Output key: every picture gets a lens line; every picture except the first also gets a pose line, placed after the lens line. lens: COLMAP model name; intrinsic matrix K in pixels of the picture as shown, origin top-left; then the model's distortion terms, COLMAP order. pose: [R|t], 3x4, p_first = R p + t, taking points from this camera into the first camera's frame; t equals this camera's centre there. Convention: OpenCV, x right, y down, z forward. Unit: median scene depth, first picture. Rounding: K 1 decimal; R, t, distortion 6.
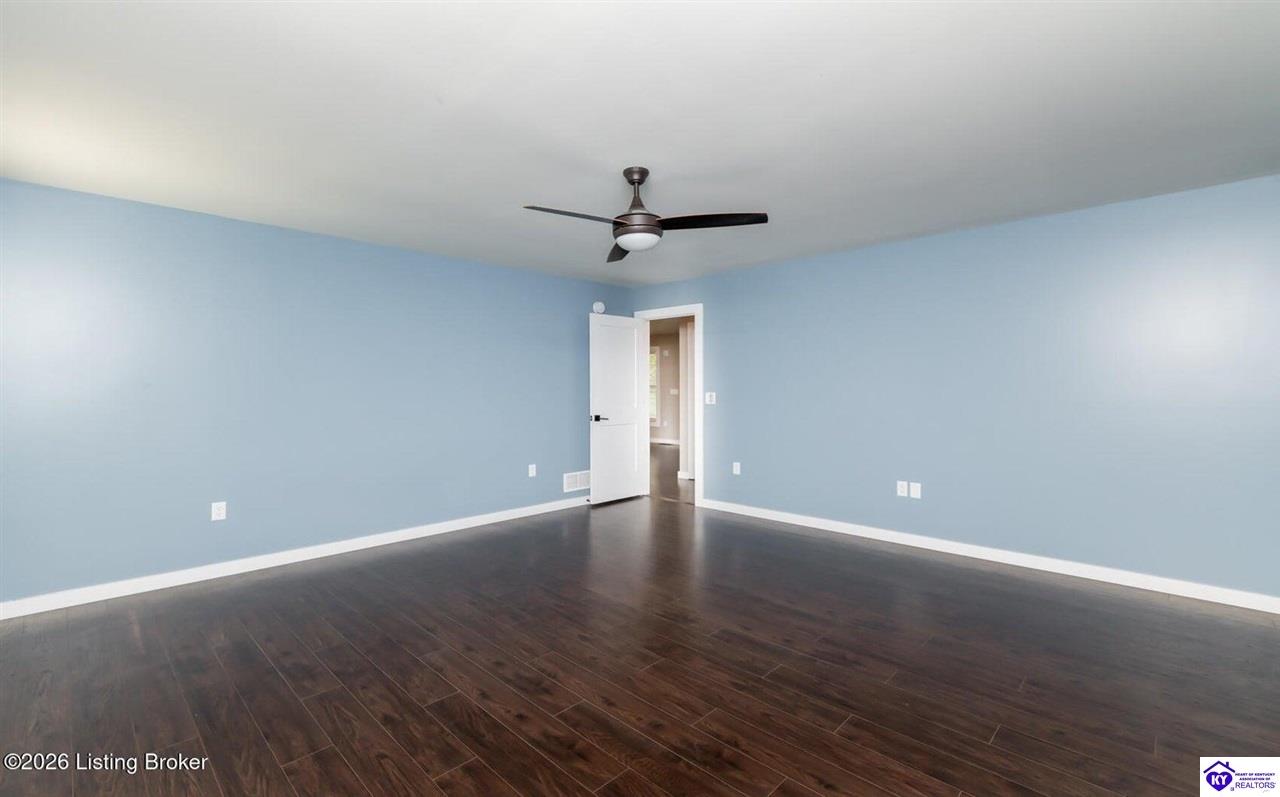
lens RADIAL K [[556.2, 0, 637.4], [0, 556.2, 392.5], [0, 0, 1]] dist [0.002593, 0.000054]
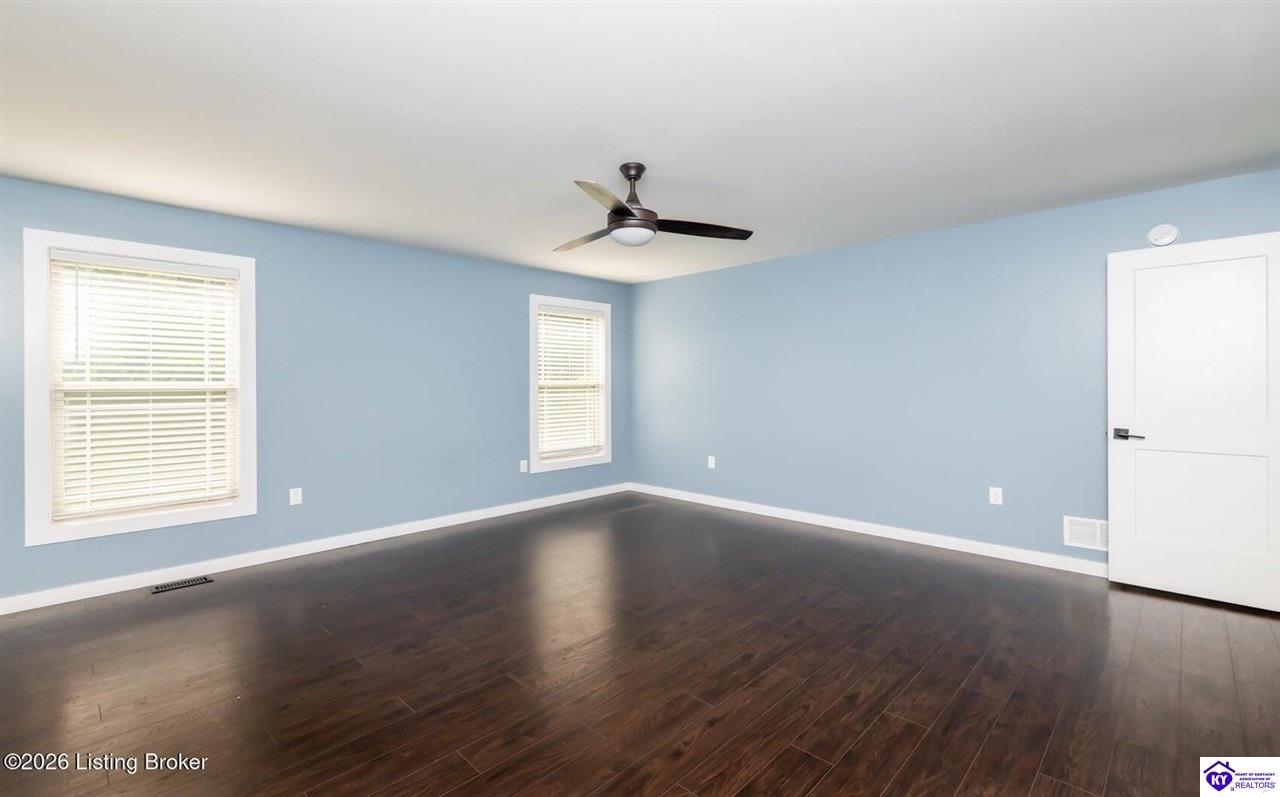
lens RADIAL K [[560.3, 0, 655.4], [0, 560.3, 389.0], [0, 0, 1]] dist [0.003789, 0.000109]
pose [[0.022113, 0.013036, -0.999670, 0.503698], [-0.003543, 0.999910, 0.012960, -0.007709], [0.999749, 0.003256, 0.022157, 0.505947]]
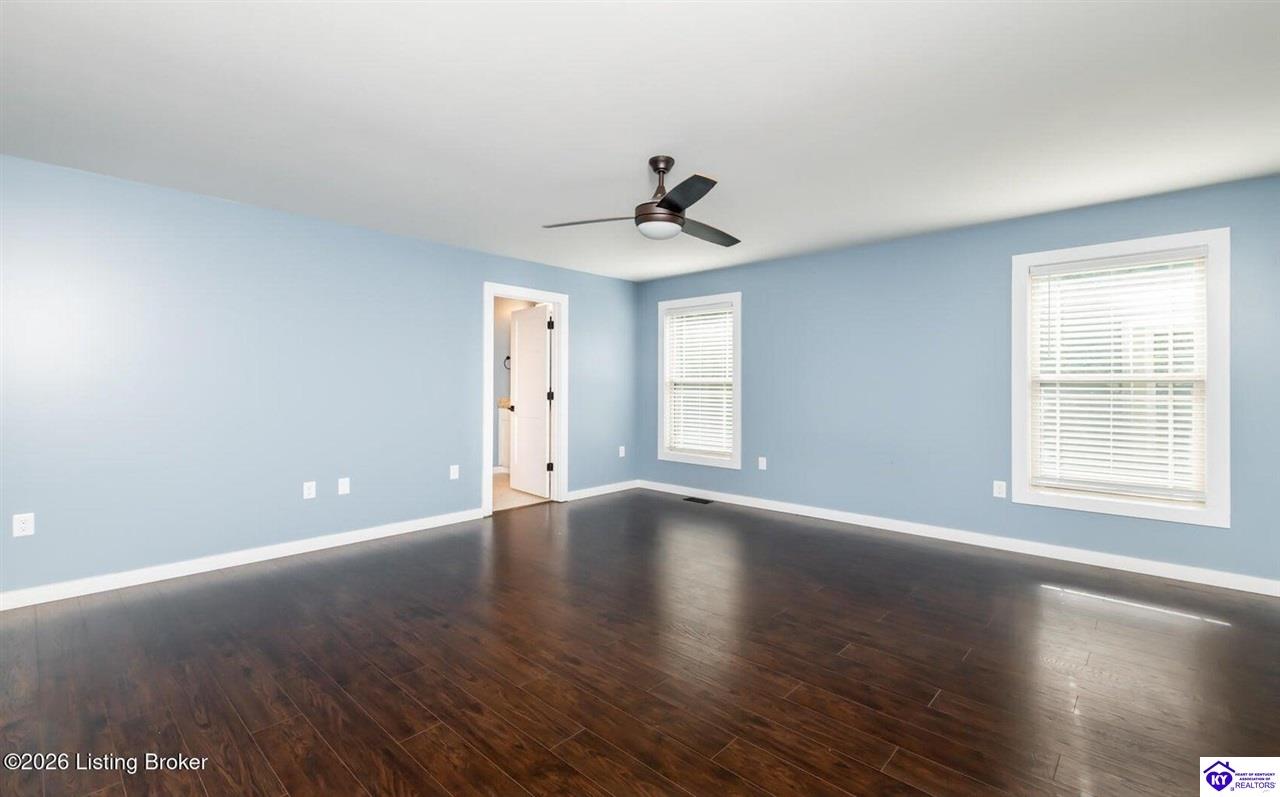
lens RADIAL K [[560.3, 0, 655.4], [0, 560.3, 389.0], [0, 0, 1]] dist [0.003789, 0.000109]
pose [[-0.998659, 0.009021, -0.050982, -0.622360], [0.007747, 0.999654, 0.025134, -0.018917], [0.051191, 0.024705, -0.998383, 1.717337]]
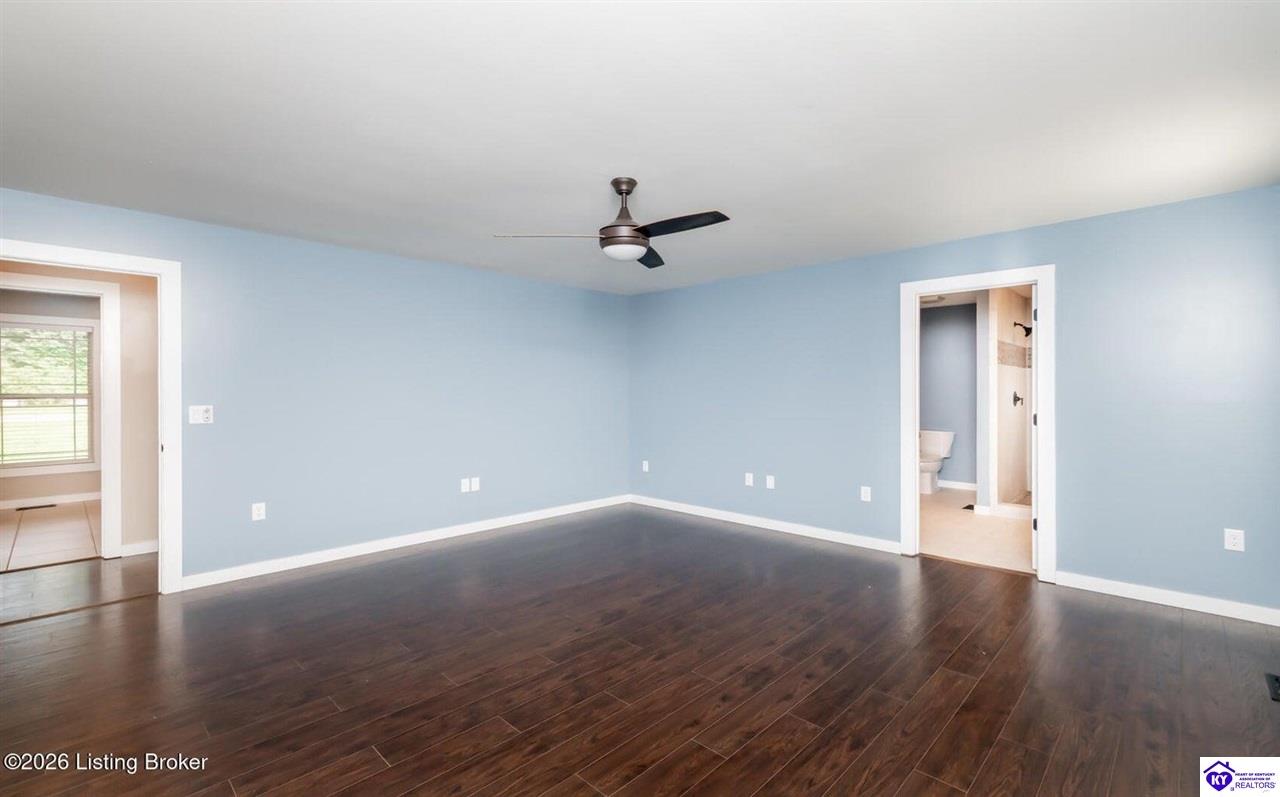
lens RADIAL K [[573.9, 0, 622.2], [0, 573.9, 391.2], [0, 0, 1]] dist [0.003295, 0.000052]
pose [[0.008837, 0.005031, 0.999948, -1.212970], [0.011392, 0.999922, -0.005131, -0.016893], [-0.999896, 0.011437, 0.008779, 1.167160]]
